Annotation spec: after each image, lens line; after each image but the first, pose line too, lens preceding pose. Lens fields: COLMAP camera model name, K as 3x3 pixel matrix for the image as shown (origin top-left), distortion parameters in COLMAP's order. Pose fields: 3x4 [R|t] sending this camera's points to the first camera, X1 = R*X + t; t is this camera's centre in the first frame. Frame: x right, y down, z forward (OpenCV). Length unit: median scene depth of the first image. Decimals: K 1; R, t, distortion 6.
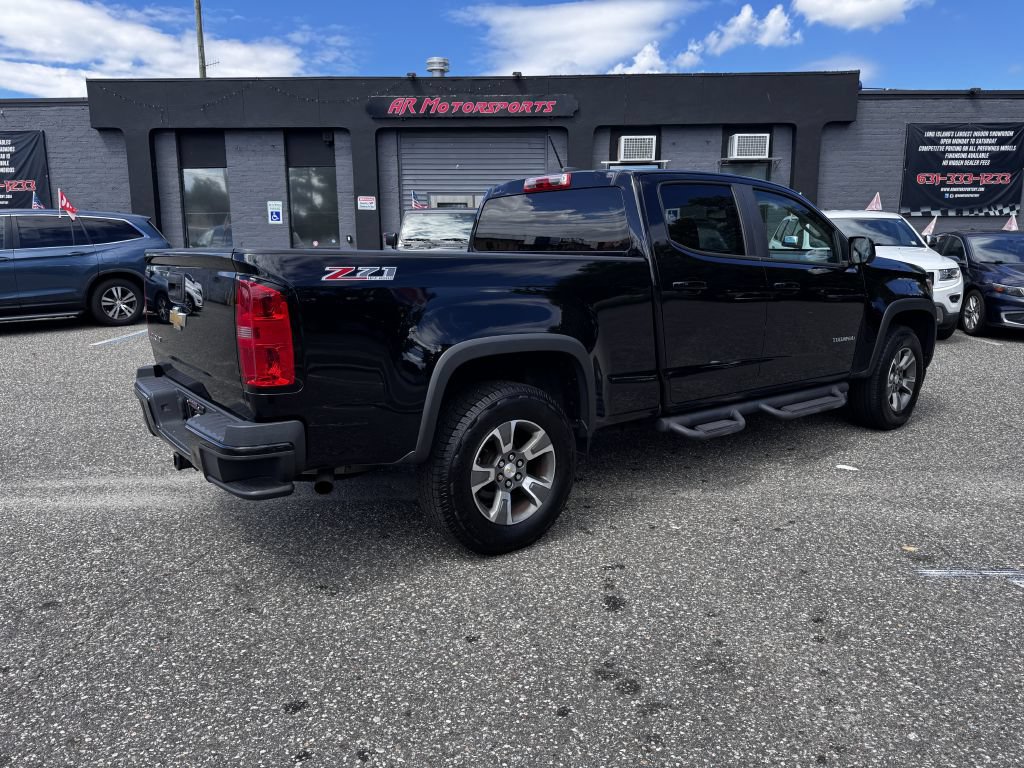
lens RADIAL K [[738.9, 0, 506.2], [0, 738.9, 383.1], [0, 0, 1]] dist [0.017846, -0.031577]
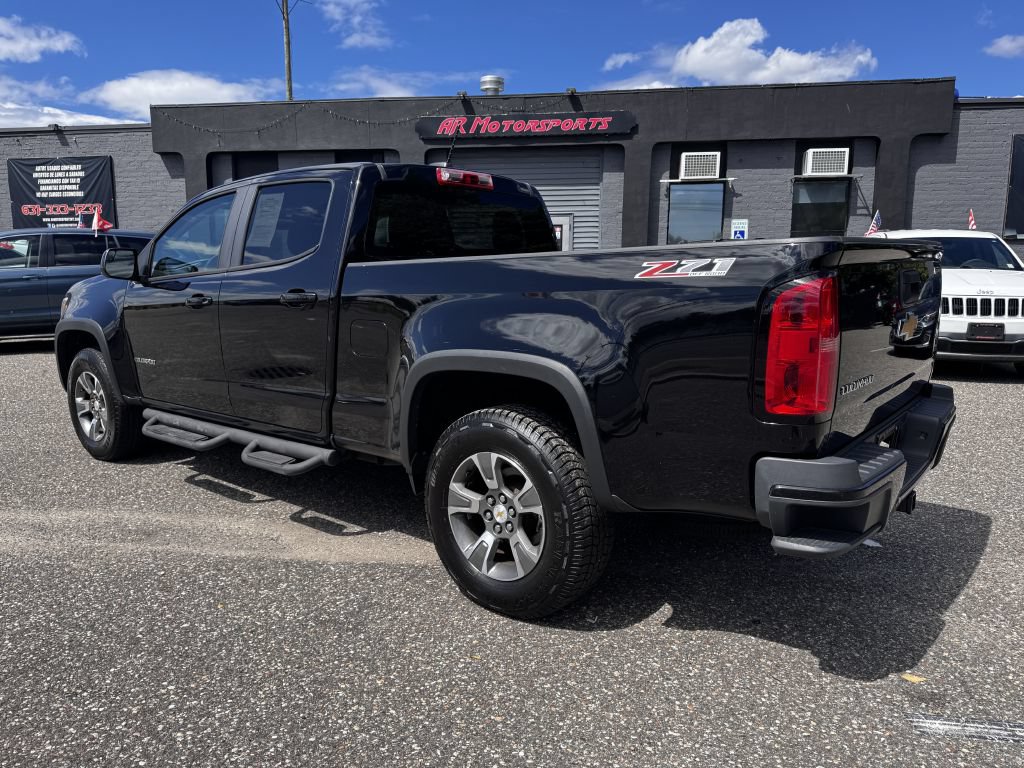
lens RADIAL K [[738.9, 0, 504.5], [0, 738.9, 381.9], [0, 0, 1]] dist [0.017846, -0.031577]
pose [[0.991857, 0.024485, -0.124982, 0.075478], [-0.029535, 0.998814, -0.038710, -0.004175], [0.123886, 0.042086, 0.991404, 0.079424]]
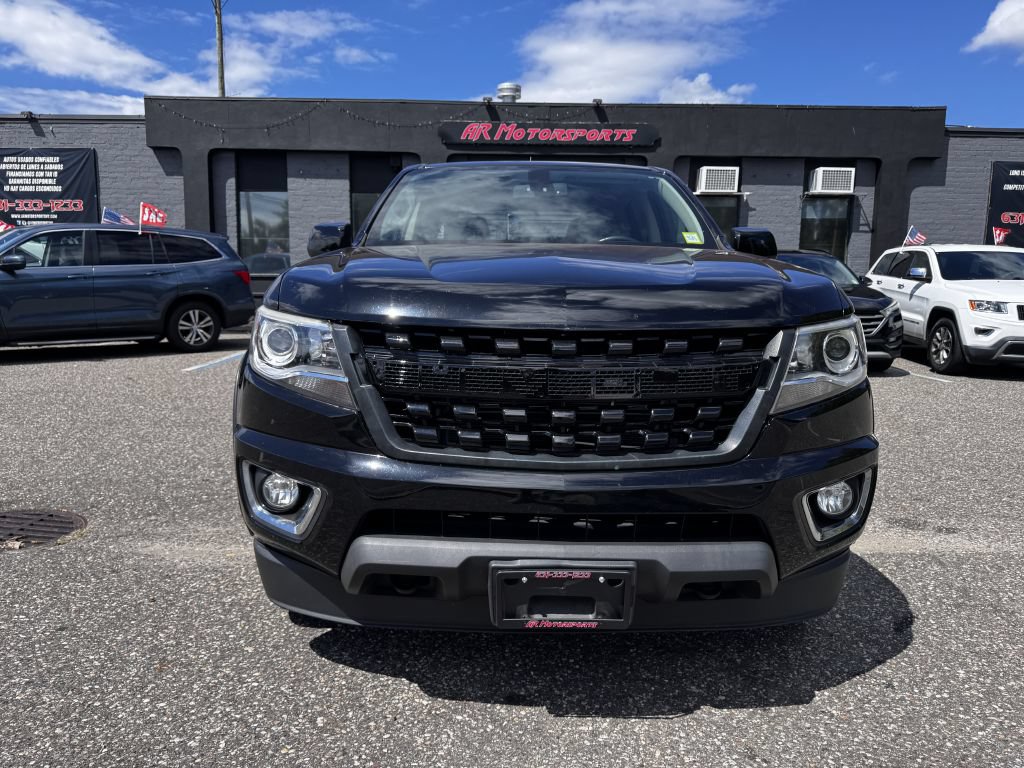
lens RADIAL K [[738.9, 0, 495.1], [0, 738.9, 392.2], [0, 0, 1]] dist [0.017846, -0.031577]
pose [[0.999688, 0.015932, 0.019224, -0.169423], [-0.015050, 0.998866, -0.045169, 0.009561], [-0.019922, 0.044865, 0.998794, 0.071681]]
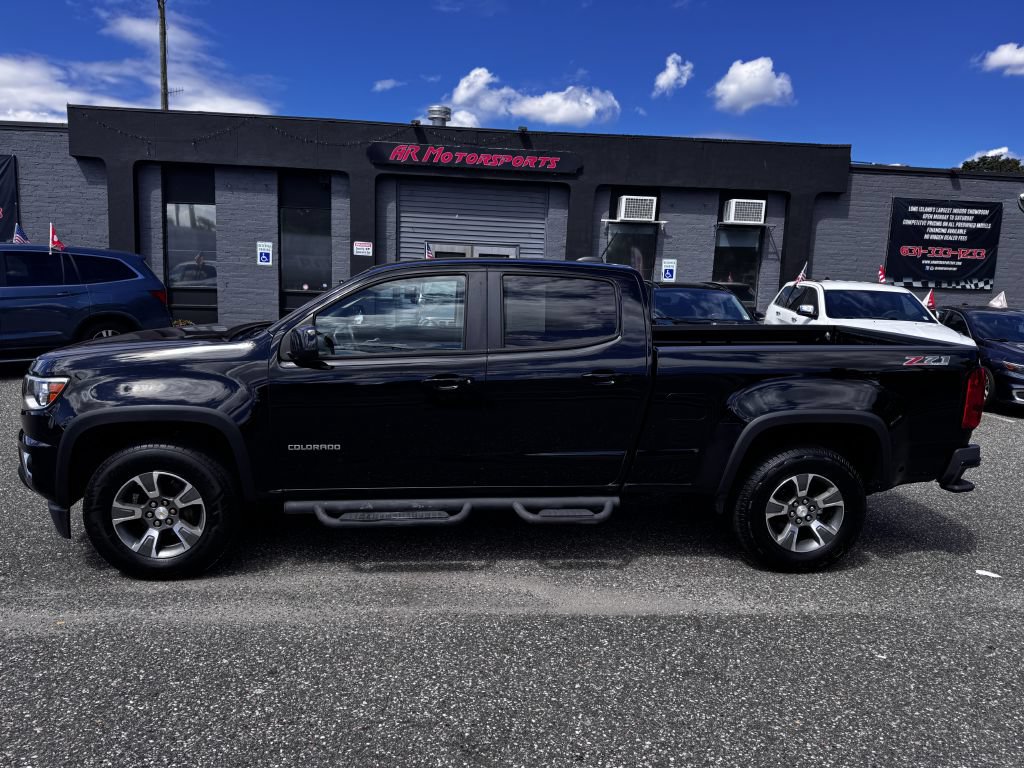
lens RADIAL K [[738.9, 0, 505.9], [0, 738.9, 389.0], [0, 0, 1]] dist [0.017846, -0.031577]
pose [[0.995661, 0.030671, 0.087851, -0.109070], [-0.026832, 0.998647, -0.044555, -0.028394], [-0.089099, 0.042004, 0.995137, 0.032951]]
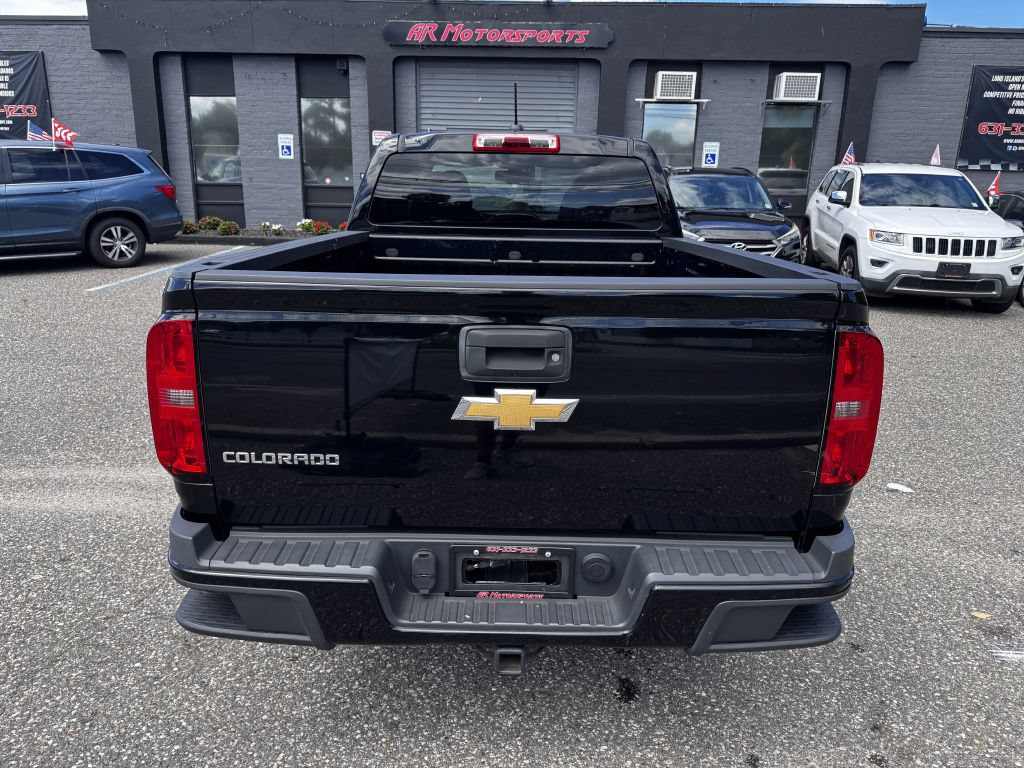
lens RADIAL K [[738.9, 0, 506.9], [0, 738.9, 393.3], [0, 0, 1]] dist [0.017846, -0.031577]
pose [[0.999089, 0.034757, -0.024760, 0.005040], [-0.032110, 0.994440, 0.100285, -0.029216], [0.028108, -0.099399, 0.994651, 0.051548]]
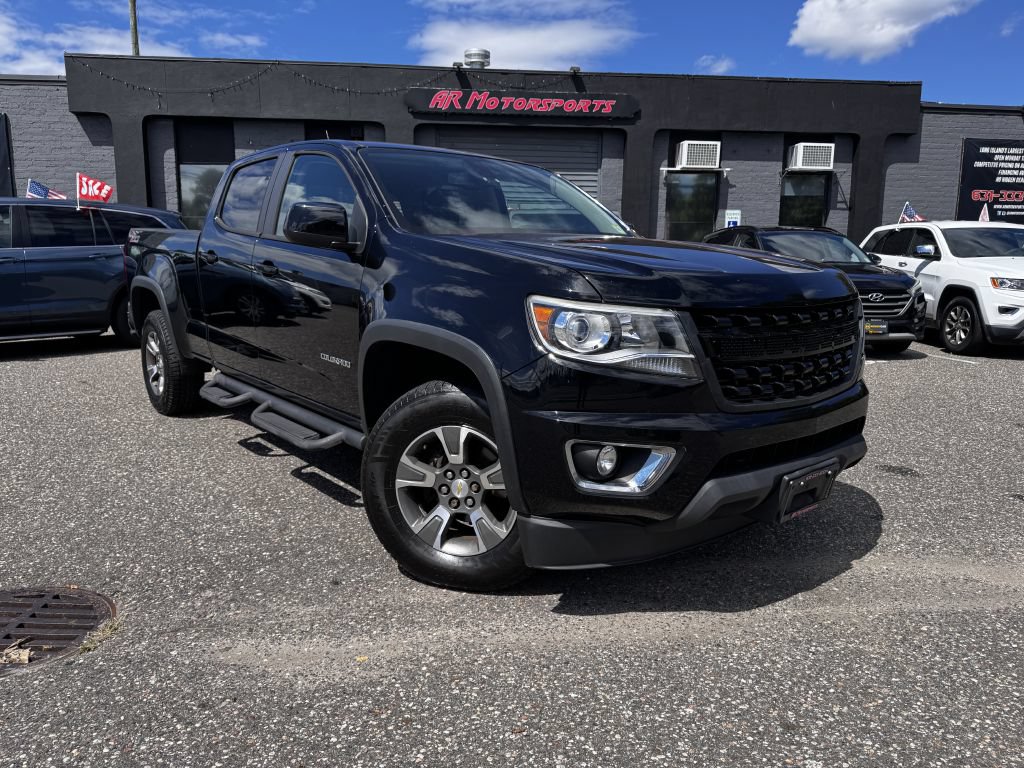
lens RADIAL K [[738.9, 0, 497.4], [0, 738.9, 389.4], [0, 0, 1]] dist [0.017846, -0.031577]
pose [[0.992098, -0.010196, 0.125054, -0.254271], [0.013474, 0.999587, -0.025397, -0.005506], [-0.124743, 0.026881, 0.991825, 0.161092]]
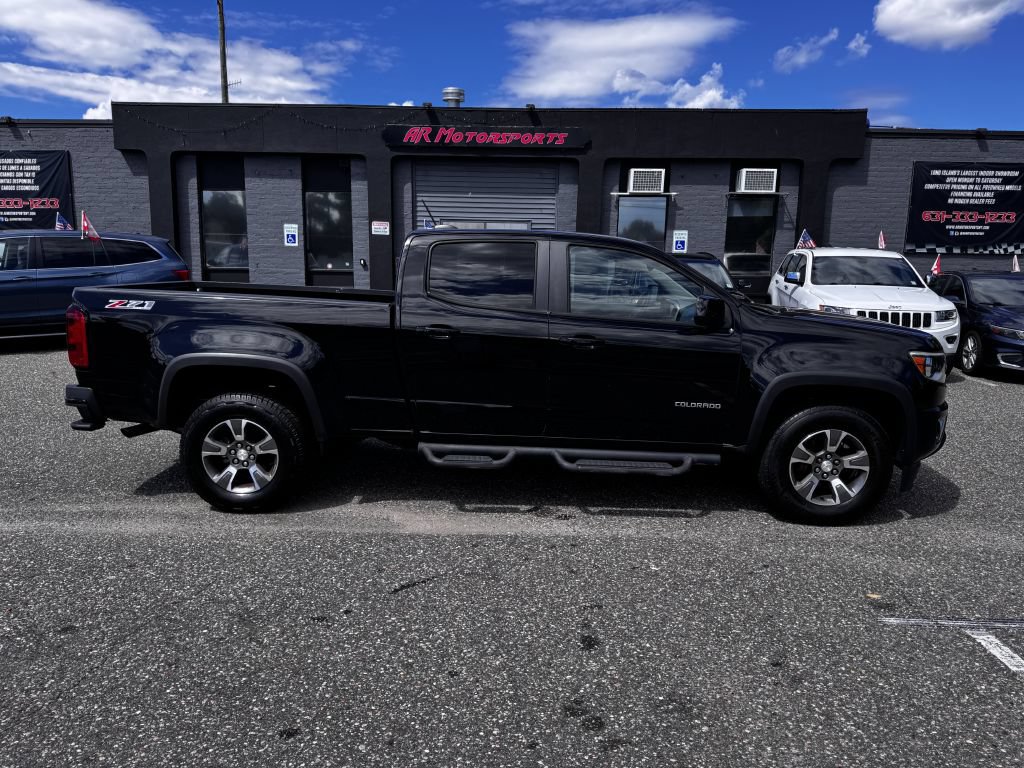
lens RADIAL K [[738.9, 0, 509.6], [0, 738.9, 387.6], [0, 0, 1]] dist [0.017846, -0.031577]
pose [[0.999647, 0.024175, -0.011055, 0.008682], [-0.024361, 0.999558, -0.017054, -0.013325], [0.010638, 0.017317, 0.999793, -0.021526]]
